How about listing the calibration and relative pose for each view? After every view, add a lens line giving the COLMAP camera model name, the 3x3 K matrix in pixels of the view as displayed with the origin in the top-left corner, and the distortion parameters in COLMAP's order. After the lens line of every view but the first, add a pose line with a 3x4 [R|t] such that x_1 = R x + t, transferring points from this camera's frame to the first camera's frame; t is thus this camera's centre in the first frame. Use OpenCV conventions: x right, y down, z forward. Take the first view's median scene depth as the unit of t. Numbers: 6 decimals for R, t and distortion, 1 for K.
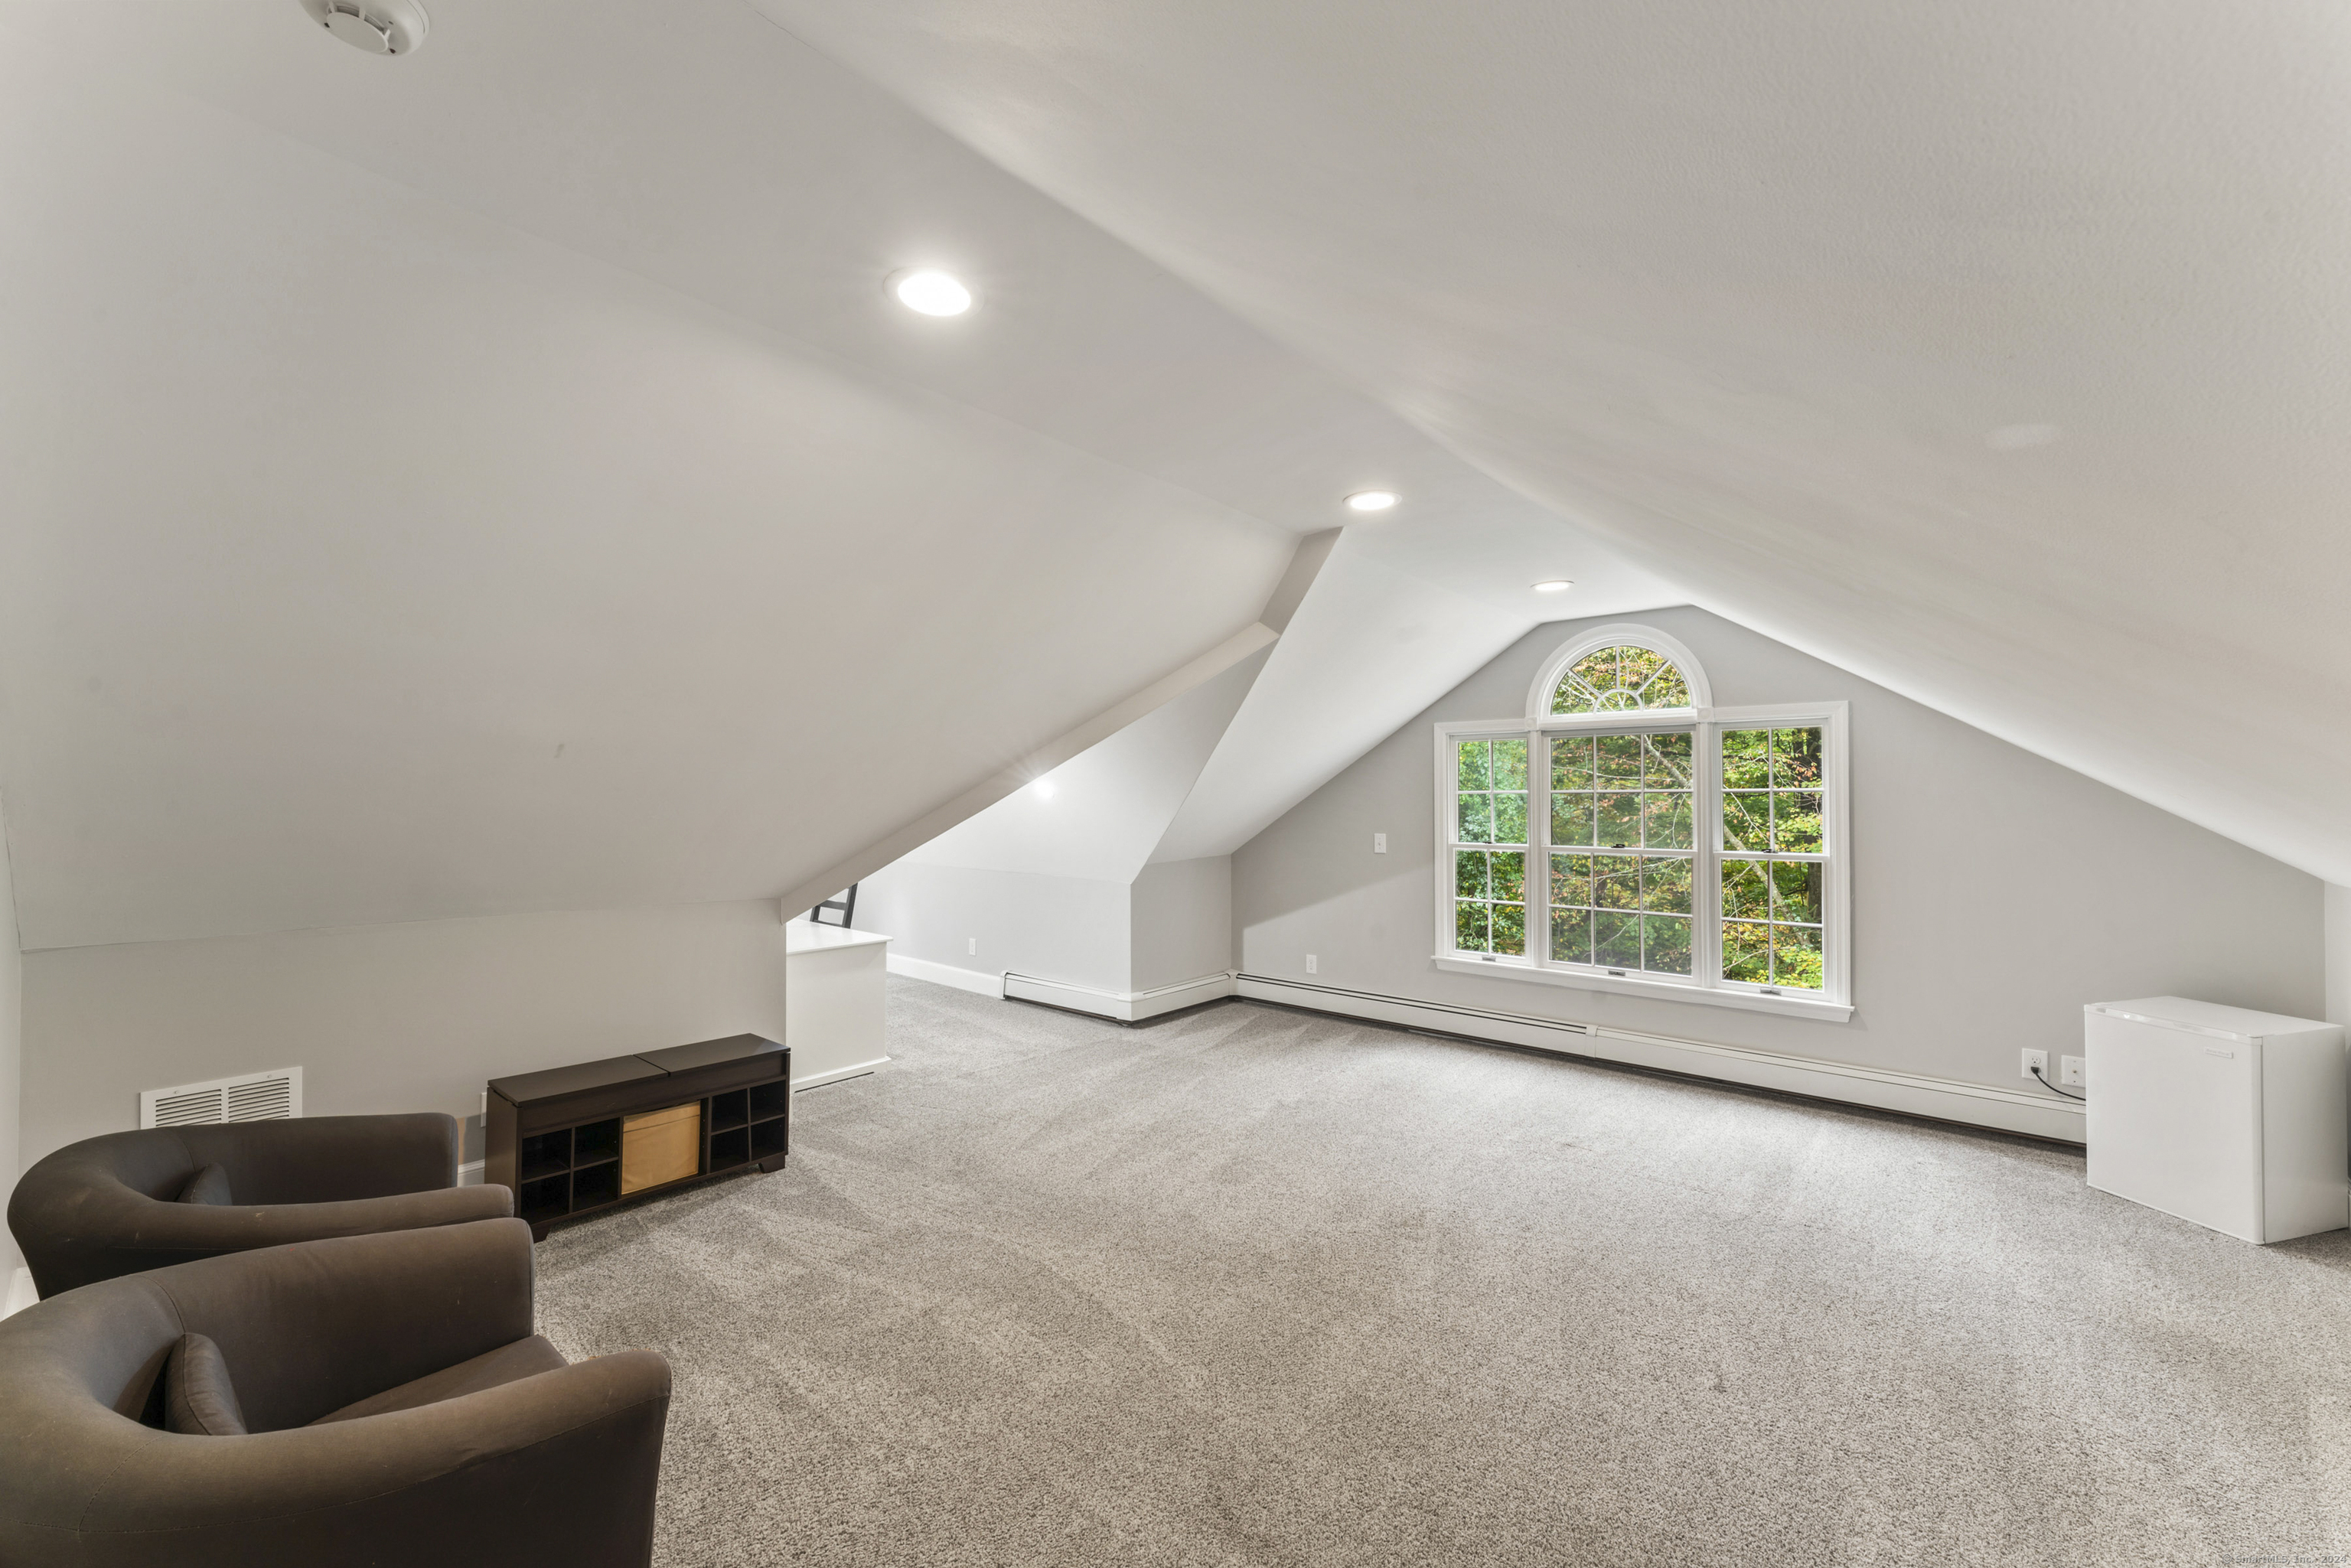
lens RADIAL K [[941.2, 0, 1175.7], [0, 941.2, 785.5], [0, 0, 1]] dist [0.004520, -0.000550]
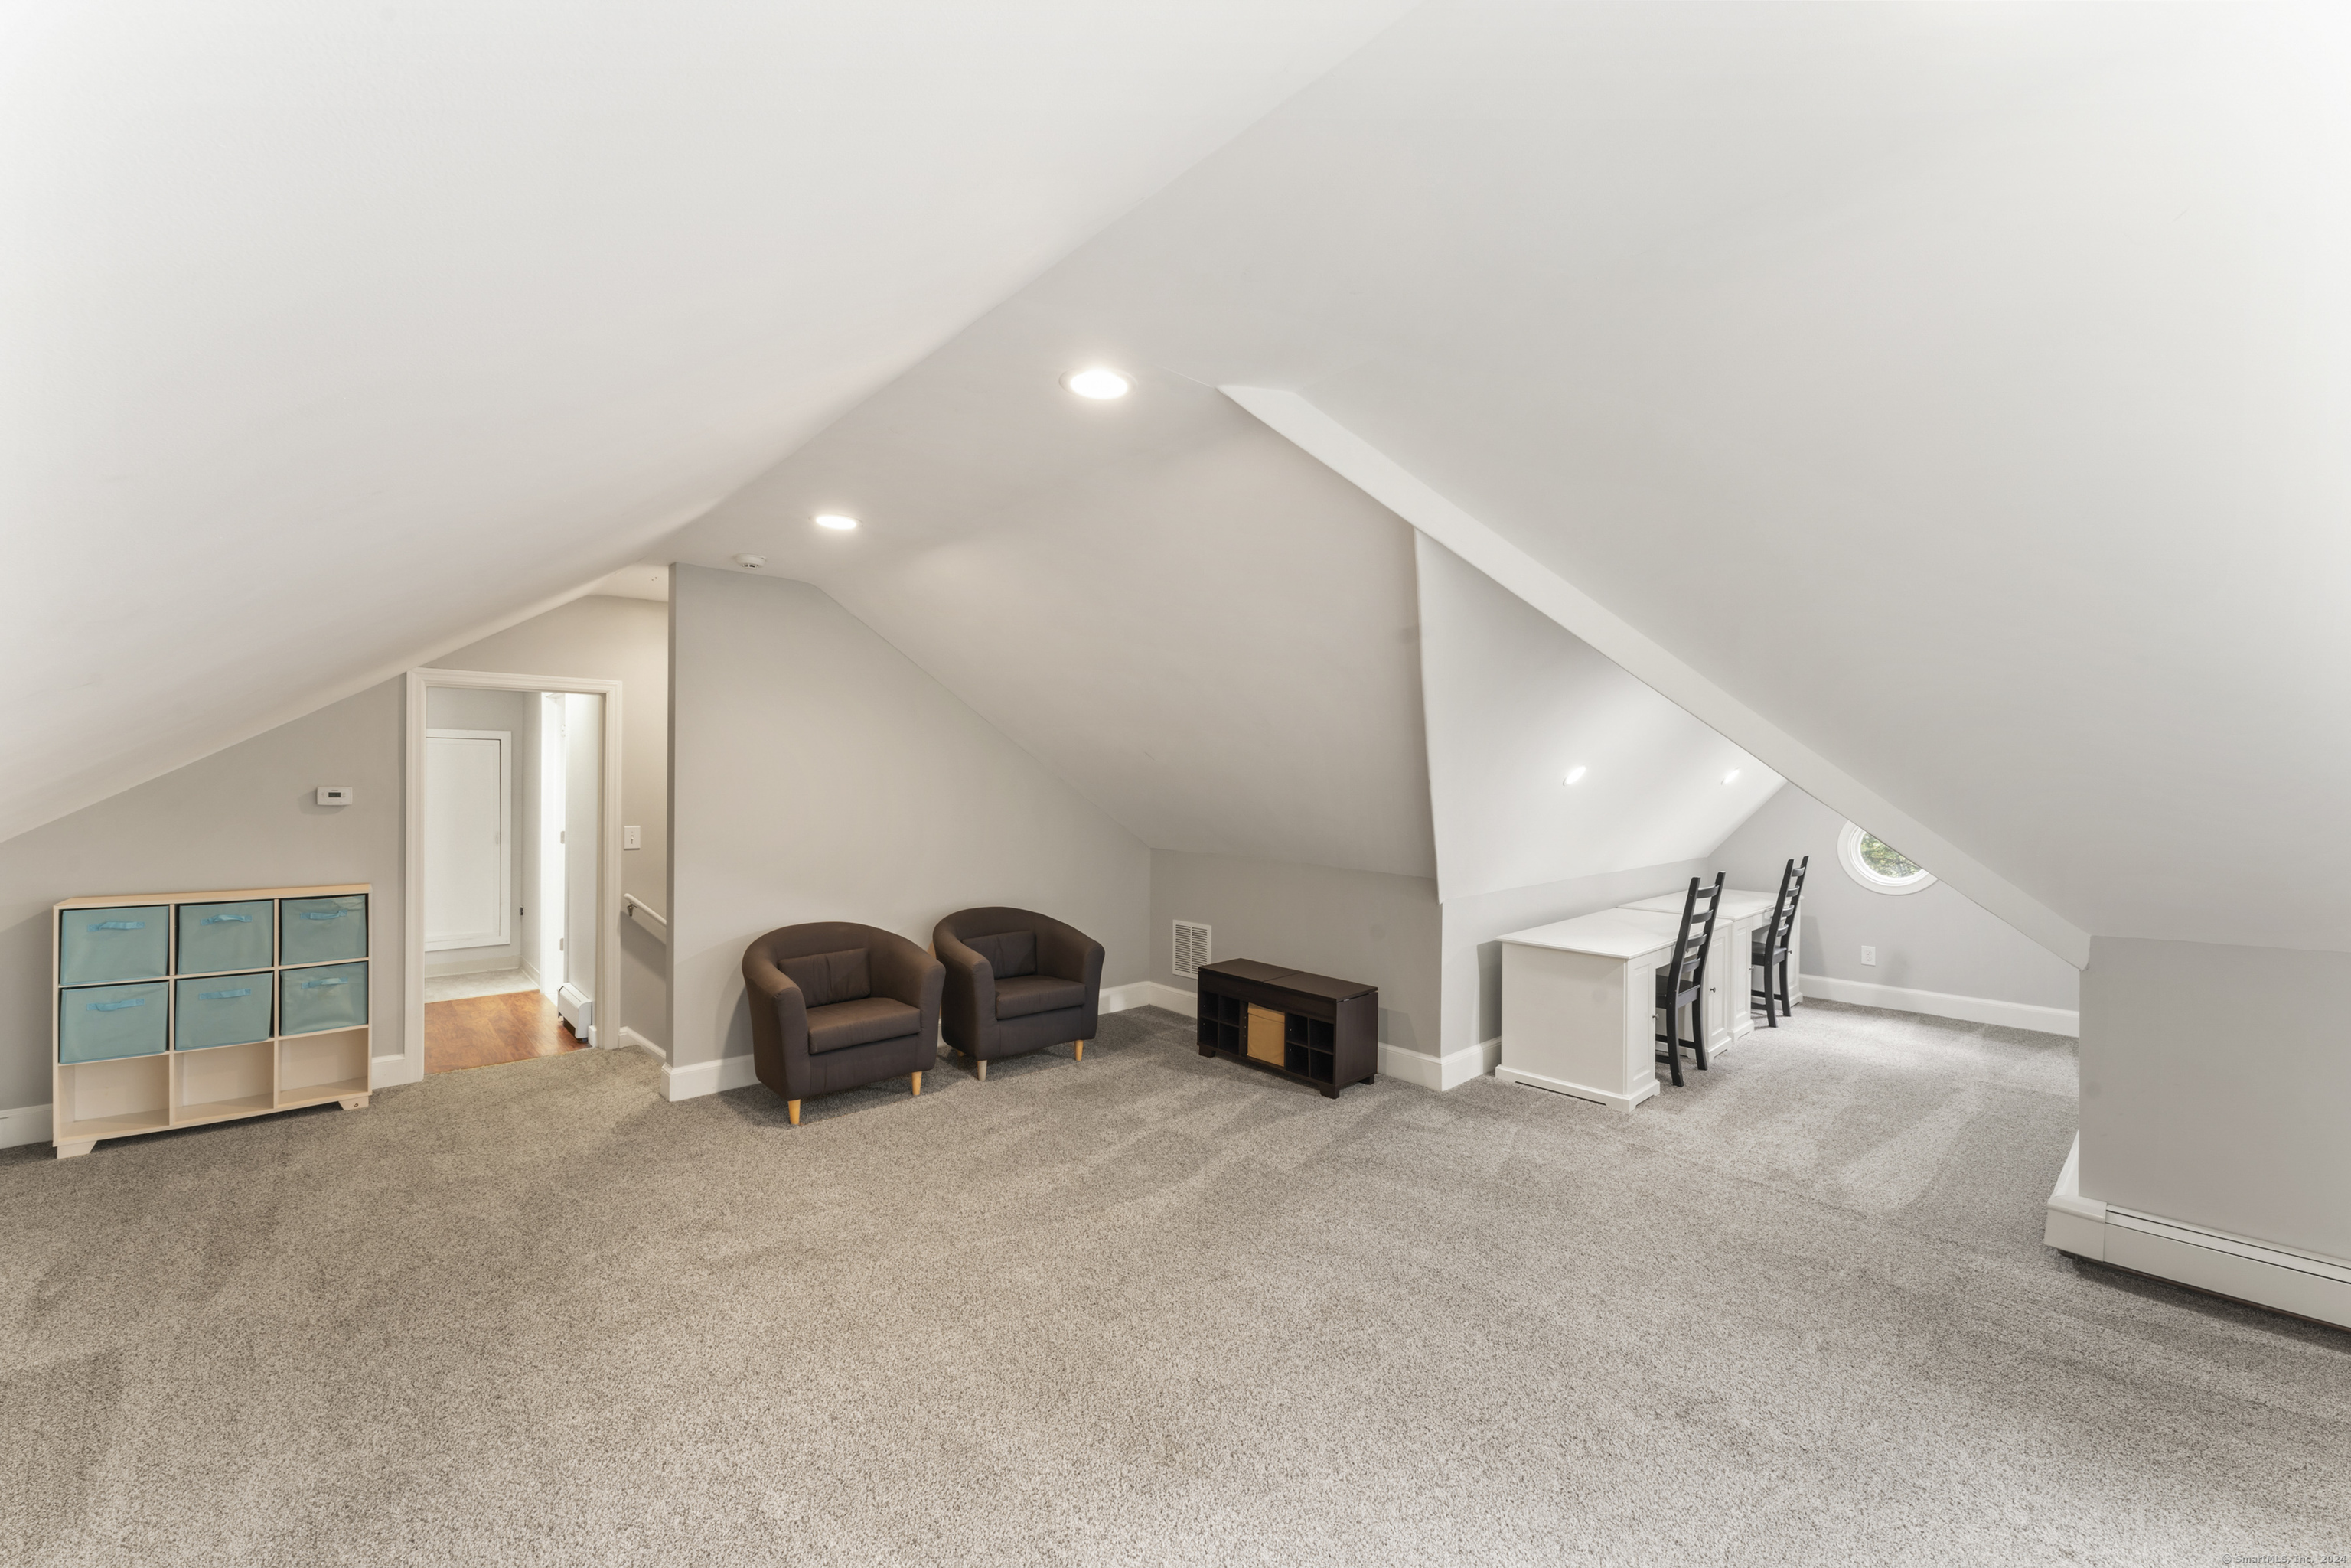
lens RADIAL K [[941.2, 0, 1174.4], [0, 941.2, 784.0], [0, 0, 1]] dist [0.004520, -0.000550]
pose [[-0.126837, 0.000015, -0.991924, 0.837400], [0.005890, 0.999982, -0.000738, 0.013524], [0.991906, -0.005936, -0.126835, 1.031318]]
